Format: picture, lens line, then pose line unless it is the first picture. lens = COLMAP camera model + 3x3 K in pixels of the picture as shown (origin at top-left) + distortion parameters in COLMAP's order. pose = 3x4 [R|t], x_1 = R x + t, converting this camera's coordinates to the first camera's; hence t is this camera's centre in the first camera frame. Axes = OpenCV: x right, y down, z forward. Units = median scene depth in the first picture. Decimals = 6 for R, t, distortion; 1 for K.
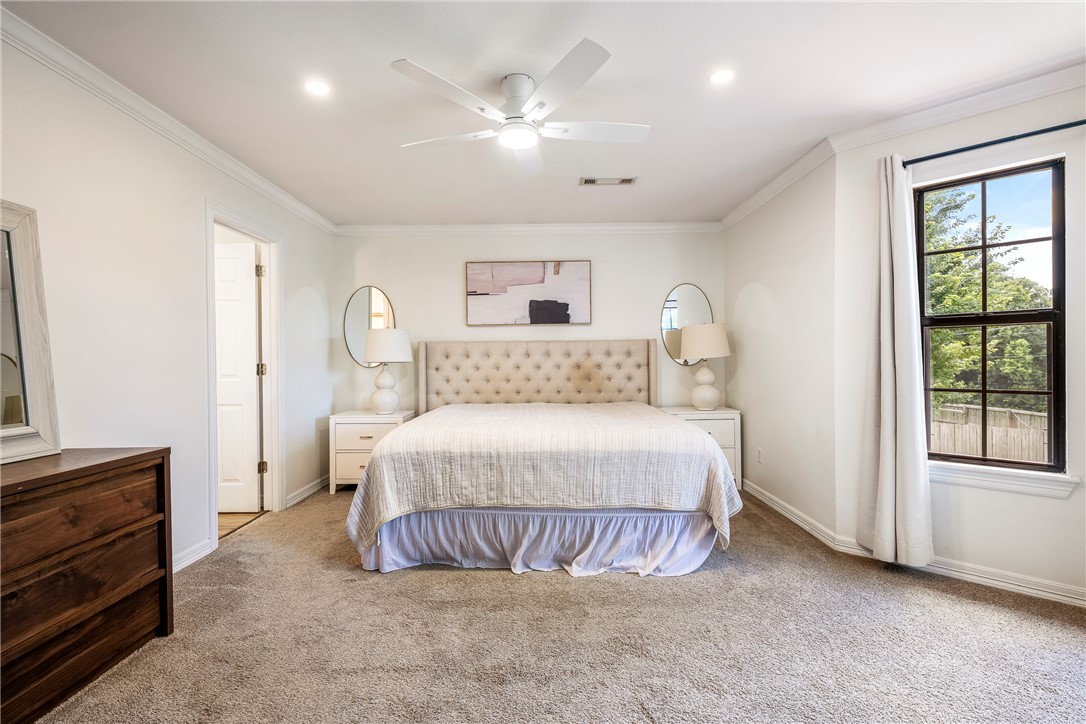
lens RADIAL K [[480.6, 0, 544.6], [0, 480.6, 361.8], [0, 0, 1]] dist [-0.003621, -0.000594]
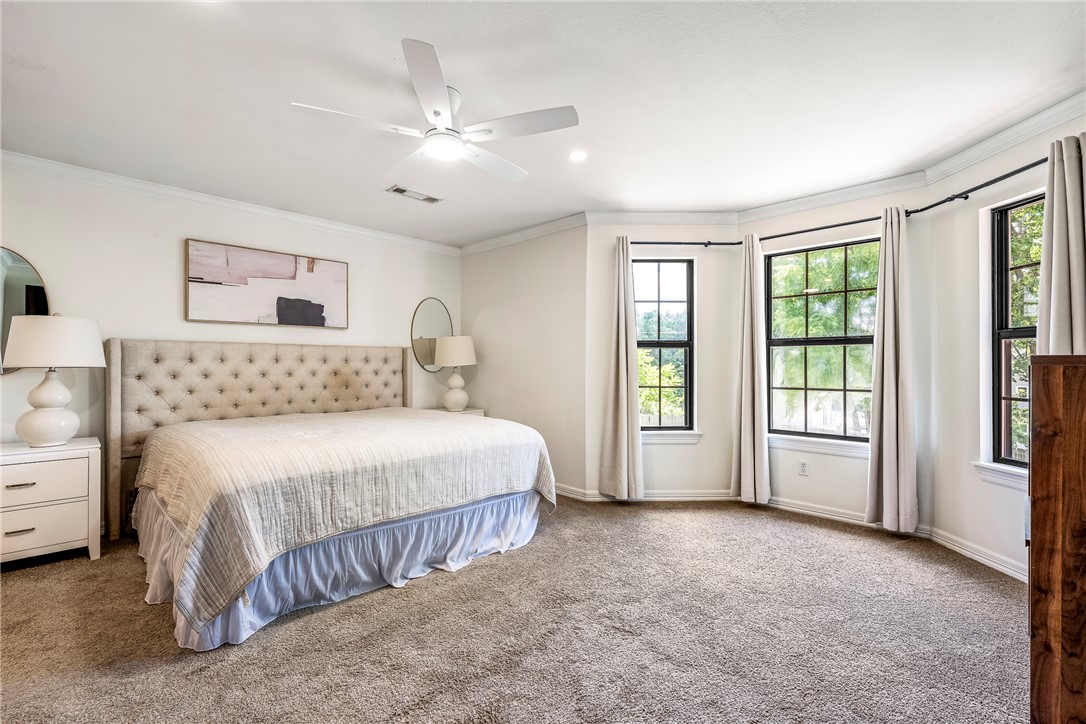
lens RADIAL K [[455.6, 0, 544.3], [0, 455.6, 364.4], [0, 0, 1]] dist [-0.001241, 0.000562]
pose [[0.711639, 0.011337, 0.702454, -0.489666], [-0.005032, 0.999926, -0.011040, 0.001138], [-0.702527, 0.004322, 0.711644, 0.138707]]
